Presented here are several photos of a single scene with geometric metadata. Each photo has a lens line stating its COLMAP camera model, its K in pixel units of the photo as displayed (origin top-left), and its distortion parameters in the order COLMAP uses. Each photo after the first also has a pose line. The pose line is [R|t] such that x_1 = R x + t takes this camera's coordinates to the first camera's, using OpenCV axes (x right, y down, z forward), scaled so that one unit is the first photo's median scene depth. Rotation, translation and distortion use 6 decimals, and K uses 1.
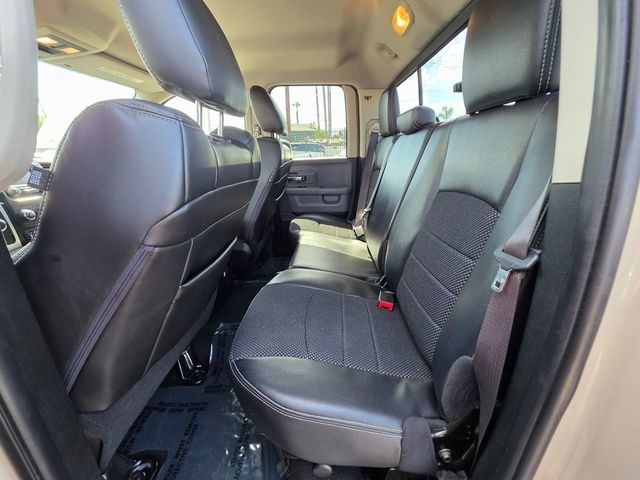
lens RADIAL K [[255.2, 0, 322.5], [0, 255.2, 235.5], [0, 0, 1]] dist [0.002000, 0.000189]
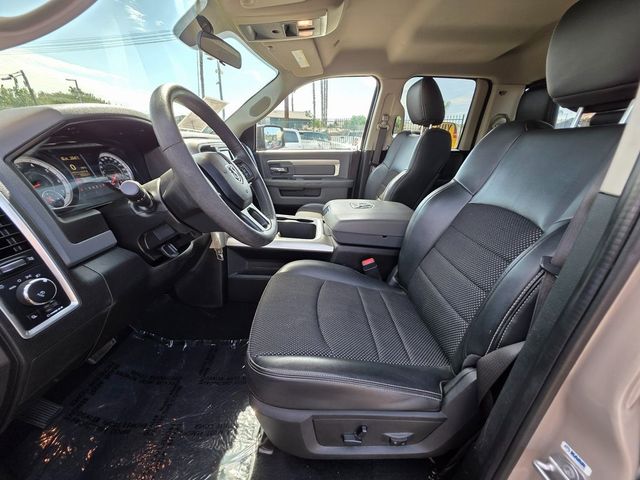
lens RADIAL K [[255.2, 0, 322.5], [0, 255.2, 235.5], [0, 0, 1]] dist [0.002000, 0.000189]
pose [[0.998909, 0.022561, 0.040897, -0.578025], [-0.024171, 0.998935, 0.039298, 0.001618], [-0.039966, -0.040244, 0.998390, -0.004094]]
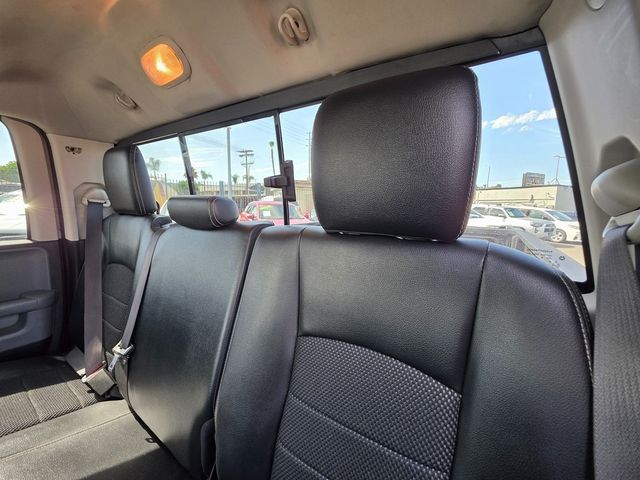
lens RADIAL K [[255.2, 0, 322.5], [0, 255.2, 235.5], [0, 0, 1]] dist [0.002000, 0.000189]
pose [[0.546288, -0.088375, 0.832922, -0.024289], [0.239196, 0.969467, -0.054018, -0.175956], [-0.802717, 0.228741, 0.550748, 0.250170]]
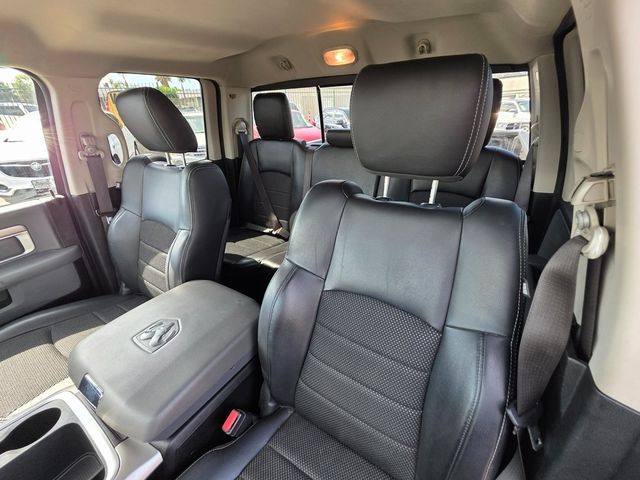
lens RADIAL K [[255.2, 0, 322.5], [0, 255.2, 235.5], [0, 0, 1]] dist [0.002000, 0.000189]
pose [[0.528240, -0.394806, 0.751725, -0.550074], [0.290295, 0.915949, 0.277066, -0.249692], [-0.797929, 0.071865, 0.598452, 0.239827]]
